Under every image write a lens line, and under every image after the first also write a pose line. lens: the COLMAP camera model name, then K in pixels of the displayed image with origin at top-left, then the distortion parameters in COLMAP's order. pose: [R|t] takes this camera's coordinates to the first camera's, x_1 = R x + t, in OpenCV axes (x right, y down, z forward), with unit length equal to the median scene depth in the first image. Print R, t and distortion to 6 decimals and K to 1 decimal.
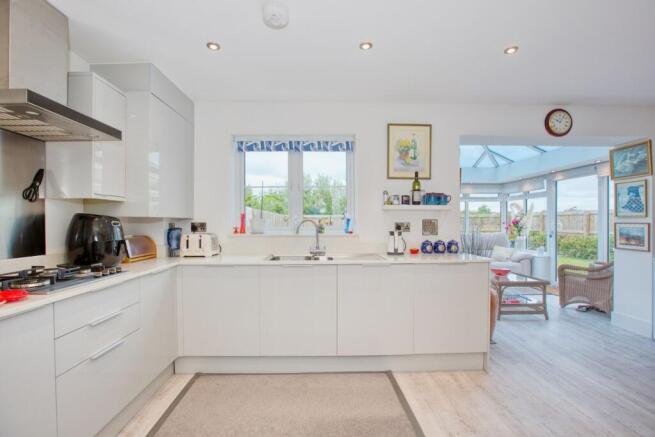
lens RADIAL K [[313.8, 0, 327.5], [0, 313.8, 218.5], [0, 0, 1]] dist [-0.002933, 0.000092]
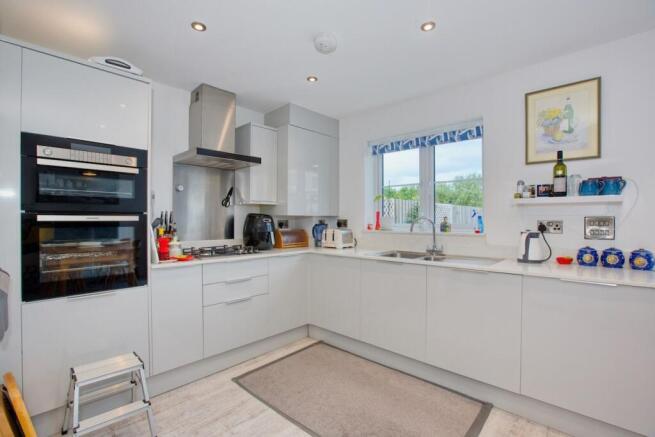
lens RADIAL K [[312.9, 0, 329.2], [0, 312.9, 214.7], [0, 0, 1]] dist [0.000456, 0.000700]
pose [[0.717815, -0.006417, -0.696205, 0.400301], [0.003253, 0.999978, -0.005863, 0.000564], [0.696227, 0.001943, 0.717819, 0.109974]]
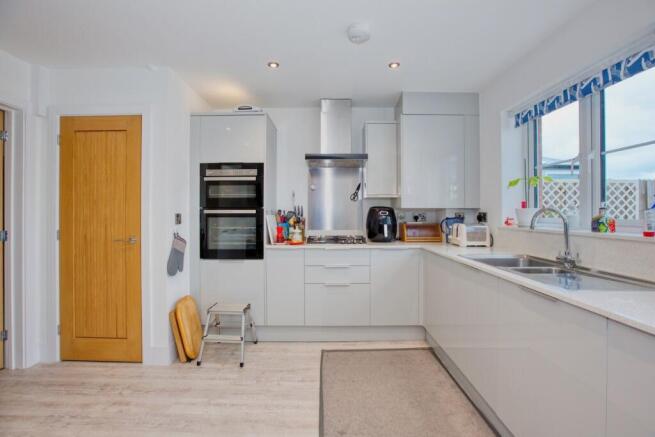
lens RADIAL K [[309.3, 0, 327.3], [0, 309.3, 207.9], [0, 0, 1]] dist [-0.016304, 0.000109]
pose [[-0.023769, -0.014254, -0.999616, 0.583417], [0.009852, 0.999846, -0.014491, 0.007630], [0.999669, -0.010192, -0.023625, 0.557020]]
